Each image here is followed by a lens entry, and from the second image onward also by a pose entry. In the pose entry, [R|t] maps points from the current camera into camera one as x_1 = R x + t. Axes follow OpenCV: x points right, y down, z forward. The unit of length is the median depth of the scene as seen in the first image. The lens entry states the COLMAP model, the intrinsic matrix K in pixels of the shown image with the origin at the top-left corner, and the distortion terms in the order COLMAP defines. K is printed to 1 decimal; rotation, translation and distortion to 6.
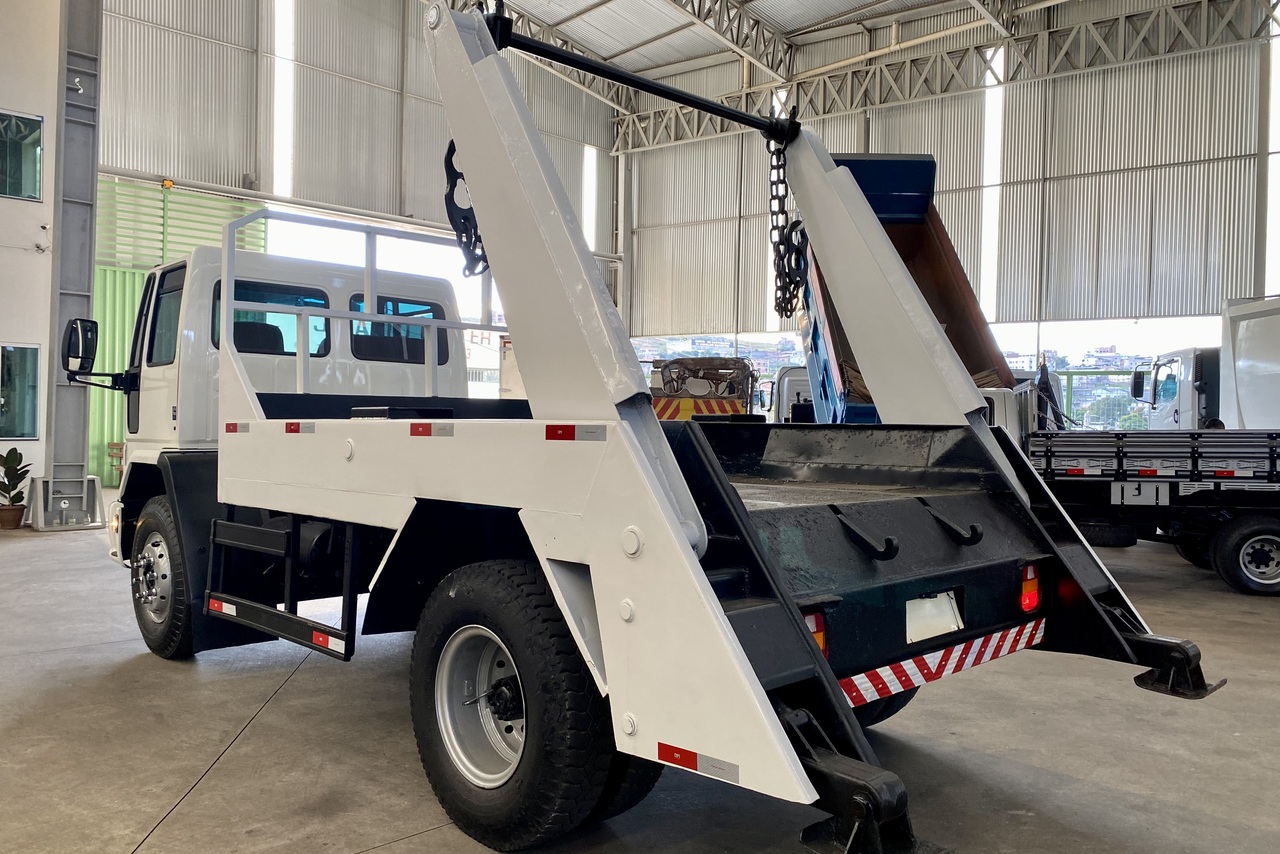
lens RADIAL K [[978.2, 0, 631.0], [0, 978.2, 426.9], [0, 0, 1]] dist [0.021251, -0.017081]
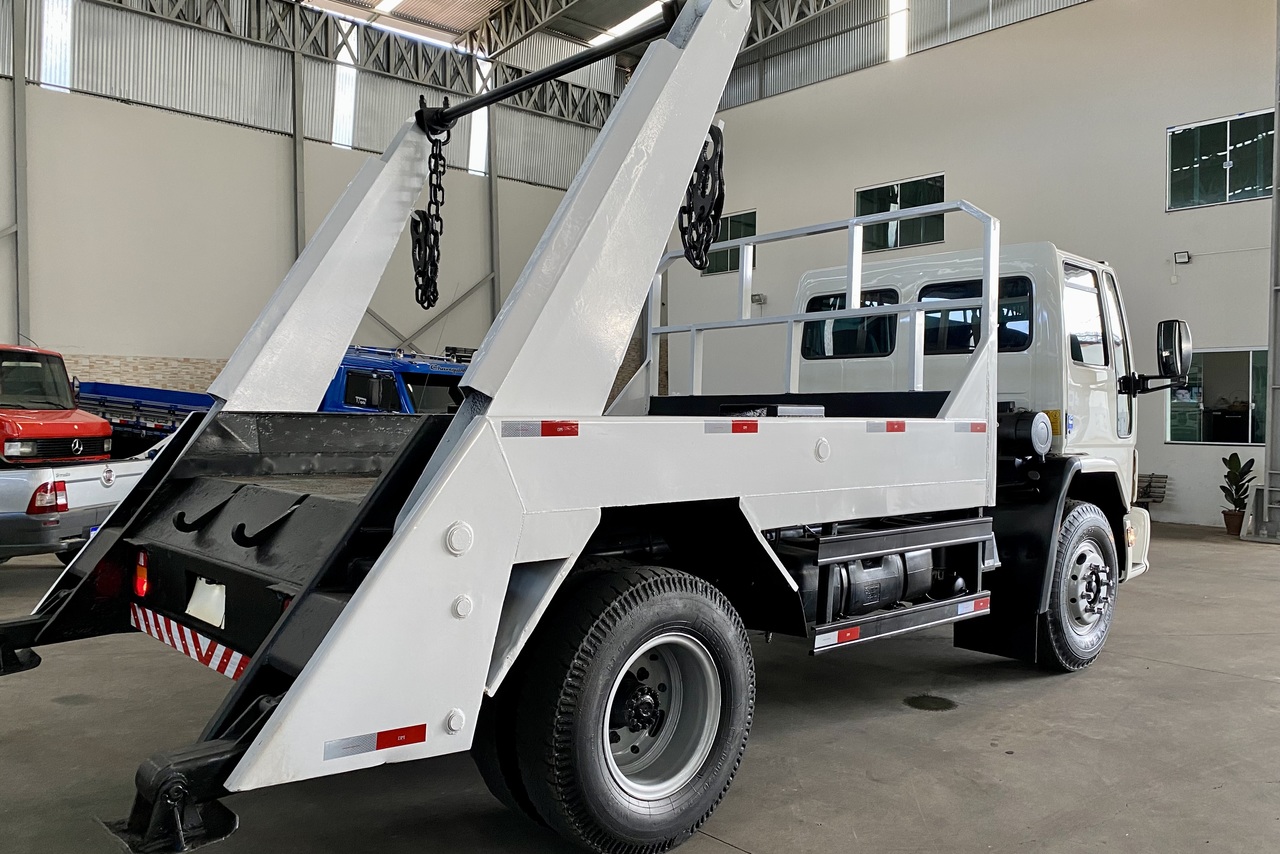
lens RADIAL K [[978.2, 0, 643.0], [0, 978.2, 420.3], [0, 0, 1]] dist [0.021251, -0.017081]
pose [[-0.015599, -0.007440, -0.999851, 0.225591], [-0.010736, 0.999916, -0.007273, 0.001301], [0.999821, 0.010621, -0.015677, 0.257599]]
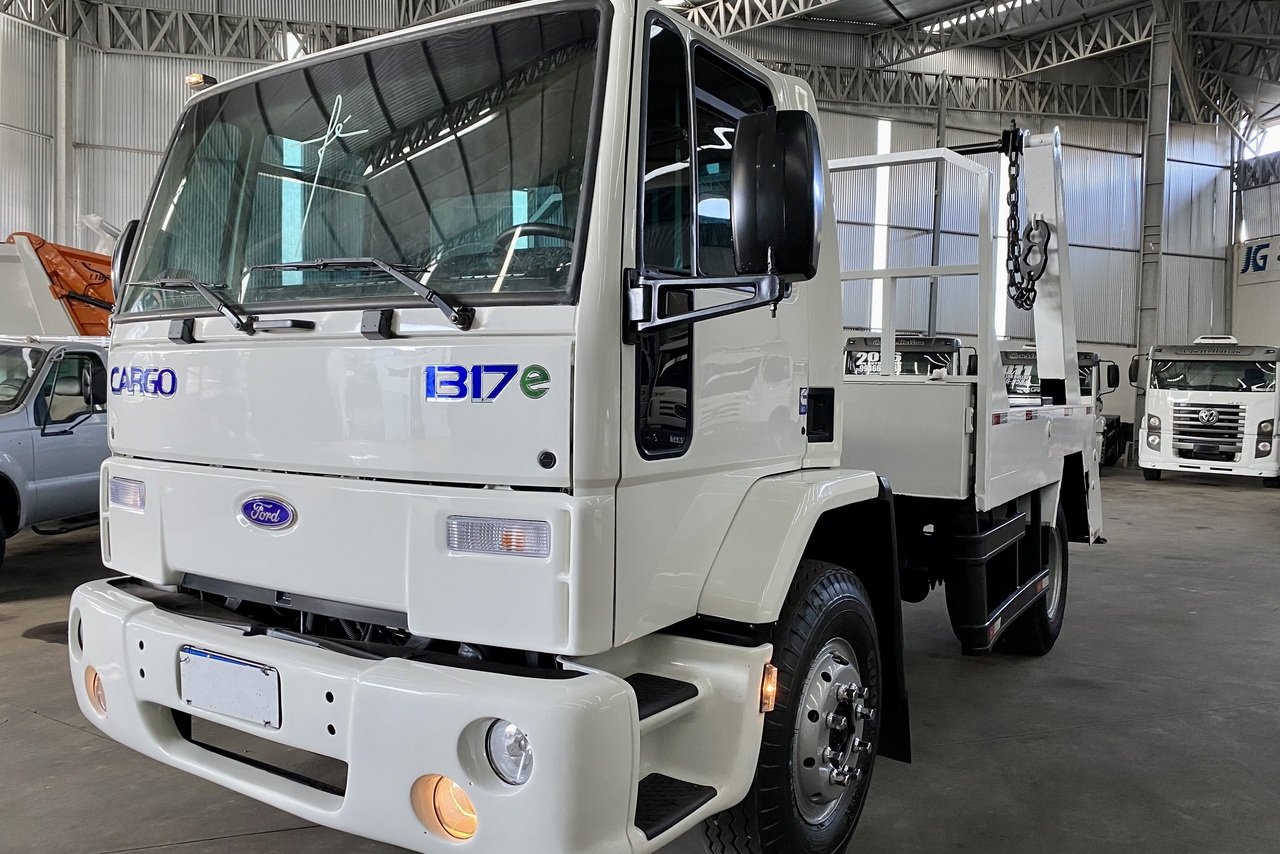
lens RADIAL K [[978.2, 0, 636.8], [0, 978.2, 415.5], [0, 0, 1]] dist [0.021251, -0.017081]
pose [[-0.237244, -0.040665, 0.970598, -0.293588], [-0.013889, 0.999163, 0.038467, -0.007729], [-0.971351, -0.004355, -0.237611, 0.379783]]
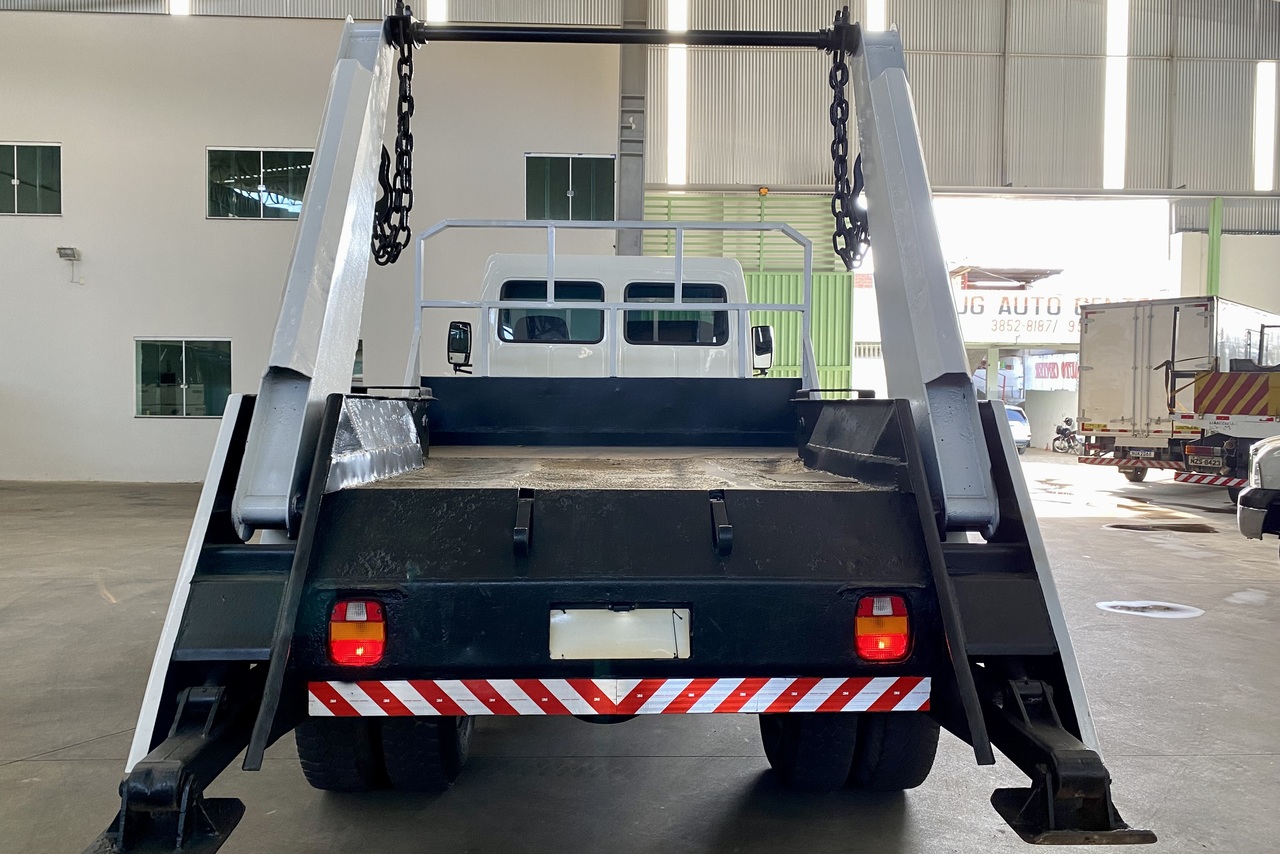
lens RADIAL K [[978.2, 0, 641.7], [0, 978.2, 422.6], [0, 0, 1]] dist [0.021251, -0.017081]
pose [[0.752272, 0.007790, -0.658807, 0.141425], [-0.000671, 0.999939, 0.011058, 0.001628], [0.658852, -0.007877, 0.752231, 0.067770]]
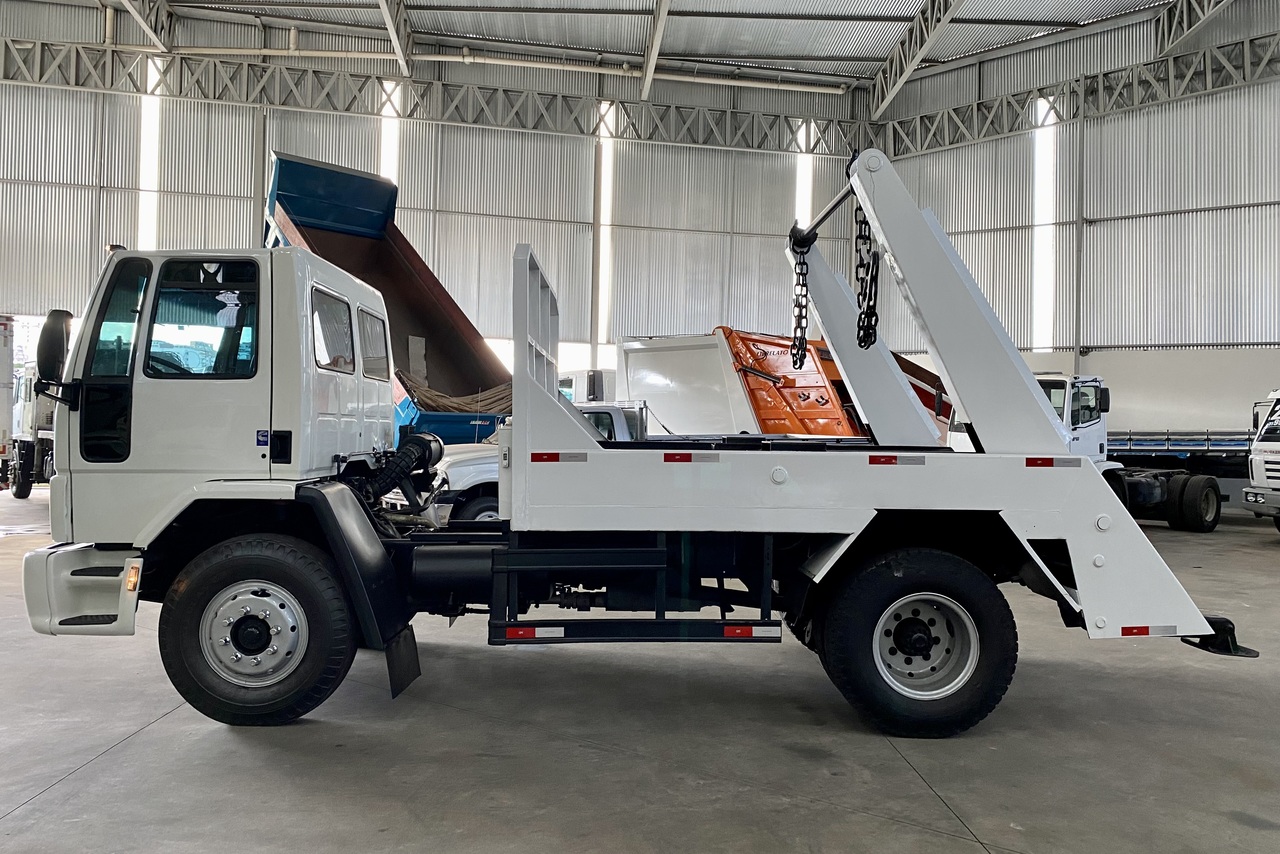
lens RADIAL K [[978.2, 0, 644.8], [0, 978.2, 427.9], [0, 0, 1]] dist [0.021251, -0.017081]
pose [[0.671041, -0.002128, 0.741417, -0.276170], [-0.004030, 0.999971, 0.006517, -0.009465], [-0.741409, -0.007361, 0.671013, 0.058845]]
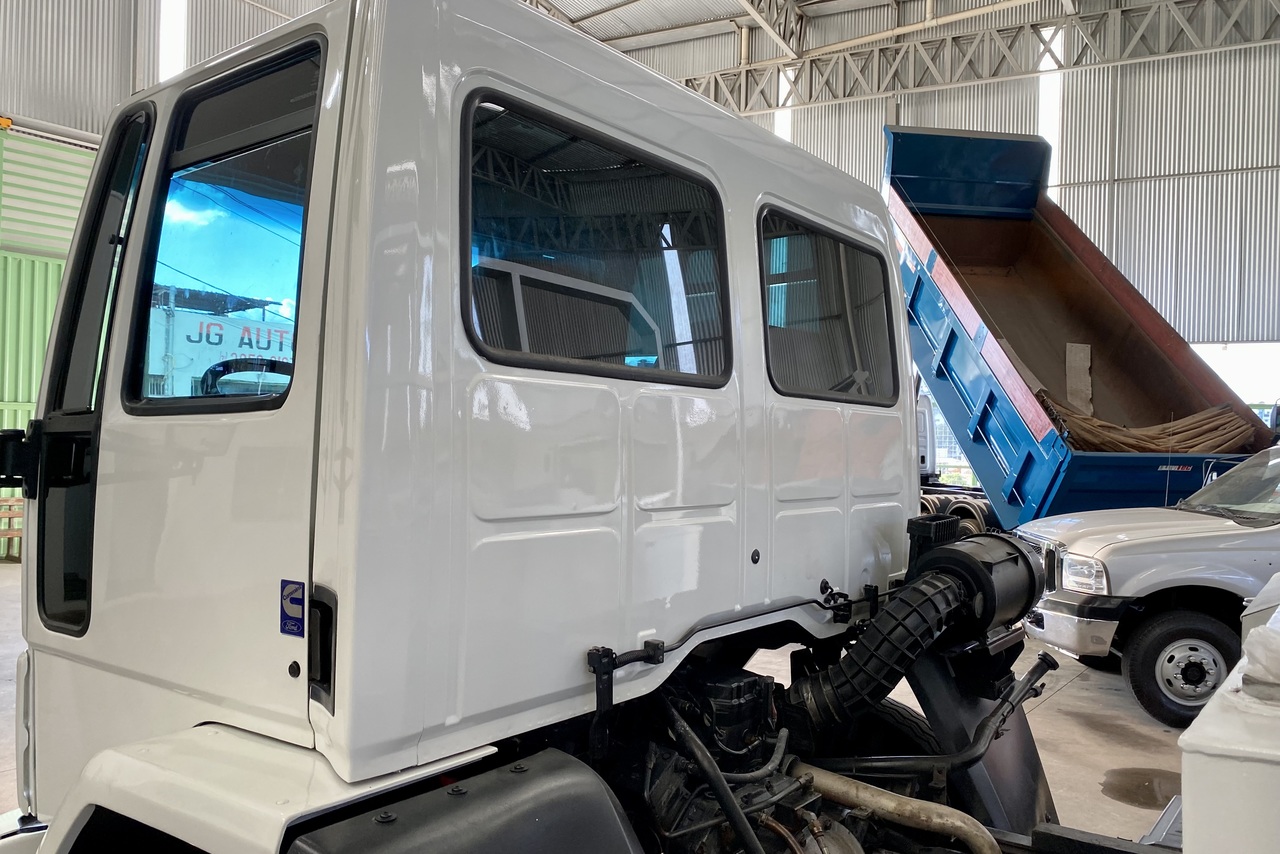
lens RADIAL K [[978.2, 0, 651.2], [0, 978.2, 434.5], [0, 0, 1]] dist [0.021251, -0.017081]
pose [[0.985818, 0.002026, 0.167803, -0.132080], [0.000480, 0.999889, -0.014895, -0.017326], [-0.167815, 0.014764, 0.985708, 0.233235]]
